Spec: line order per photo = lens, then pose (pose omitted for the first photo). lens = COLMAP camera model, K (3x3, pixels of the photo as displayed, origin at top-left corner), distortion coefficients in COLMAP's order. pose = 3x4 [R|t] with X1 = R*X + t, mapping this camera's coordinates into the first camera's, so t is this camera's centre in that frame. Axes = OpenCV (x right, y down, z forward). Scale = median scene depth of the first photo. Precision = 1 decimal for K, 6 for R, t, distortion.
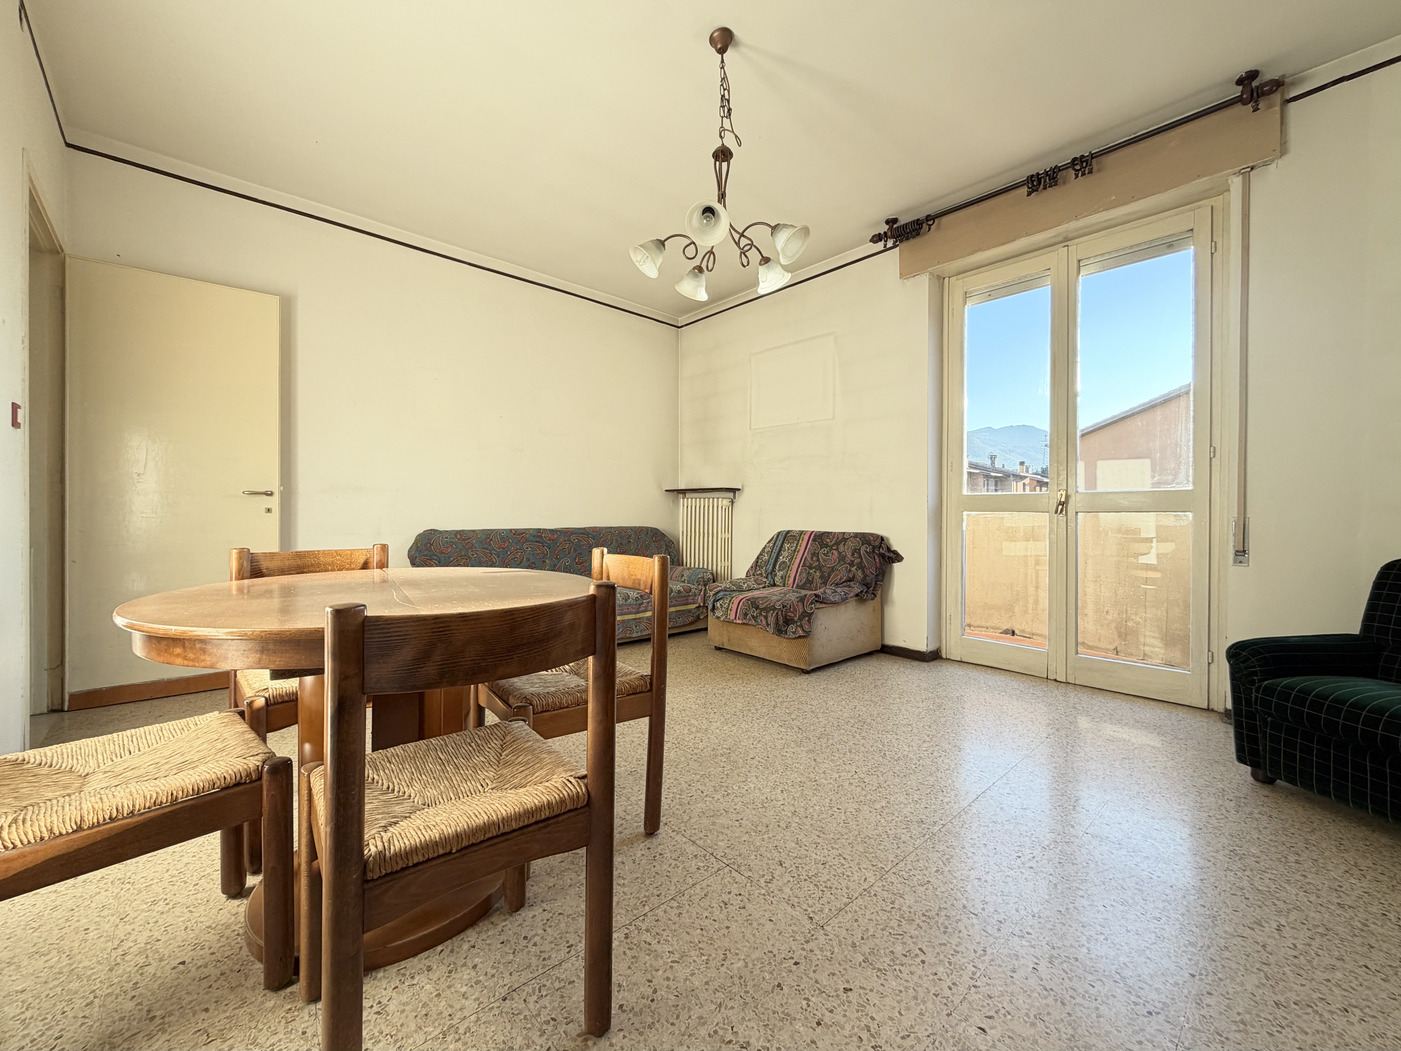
lens RADIAL K [[576.2, 0, 694.0], [0, 576.2, 518.7], [0, 0, 1]] dist [-0.024132, -0.000023]
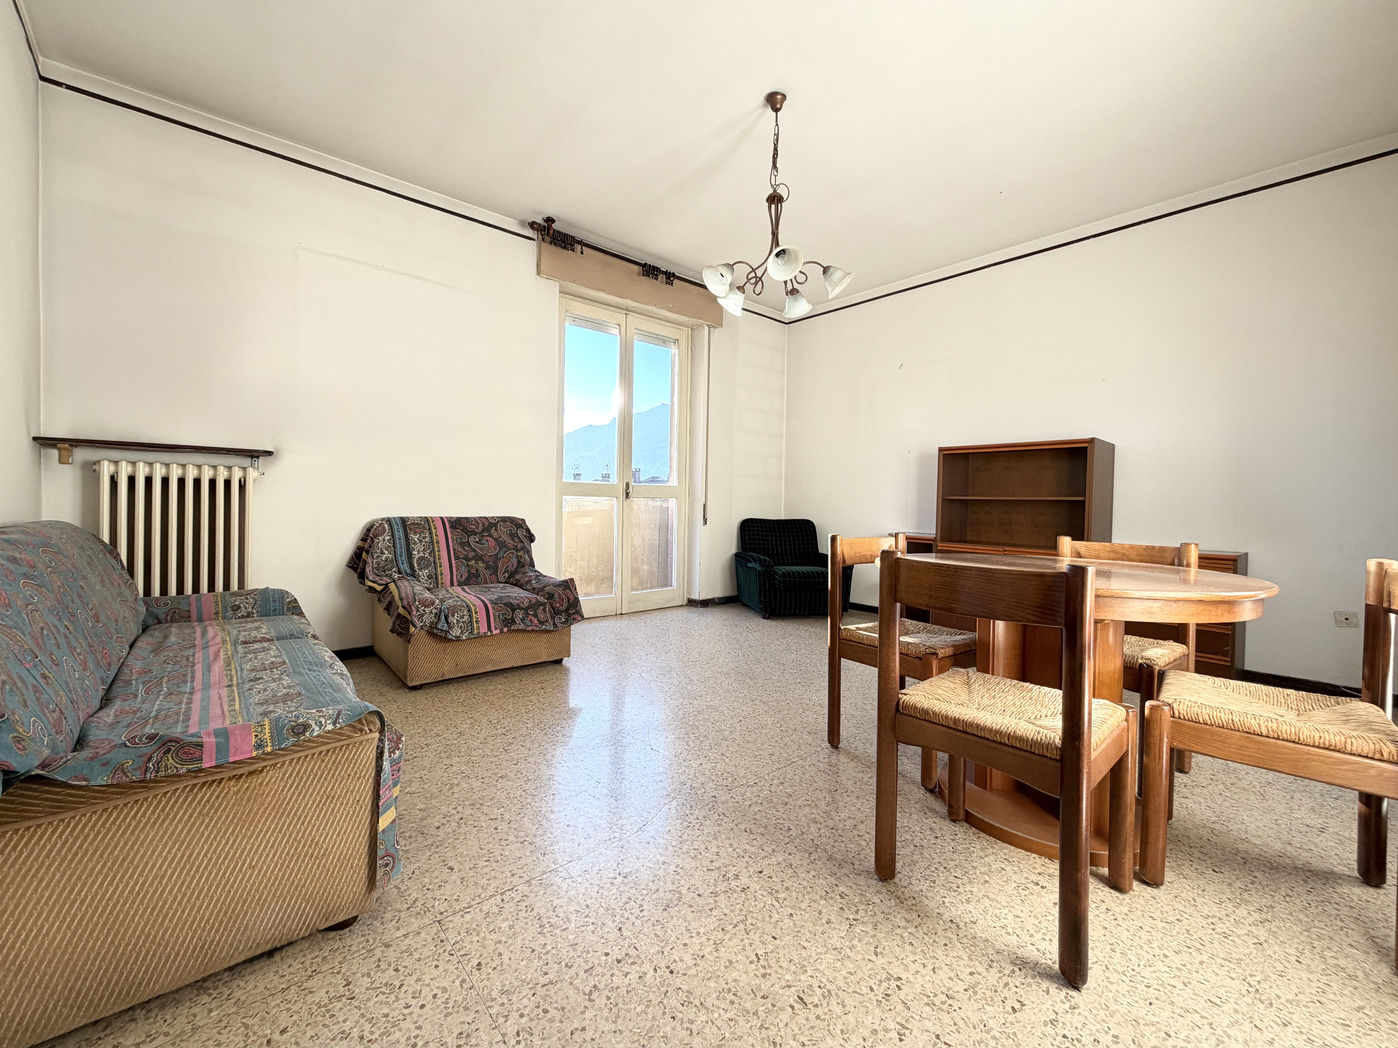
lens RADIAL K [[575.0, 0, 692.5], [0, 575.0, 517.2], [0, 0, 1]] dist [-0.024132, -0.000023]
pose [[-0.006004, -0.031357, 0.999490, -0.752035], [-0.010314, 0.999457, 0.031294, -0.009713], [-0.999929, -0.010121, -0.006324, 0.766088]]
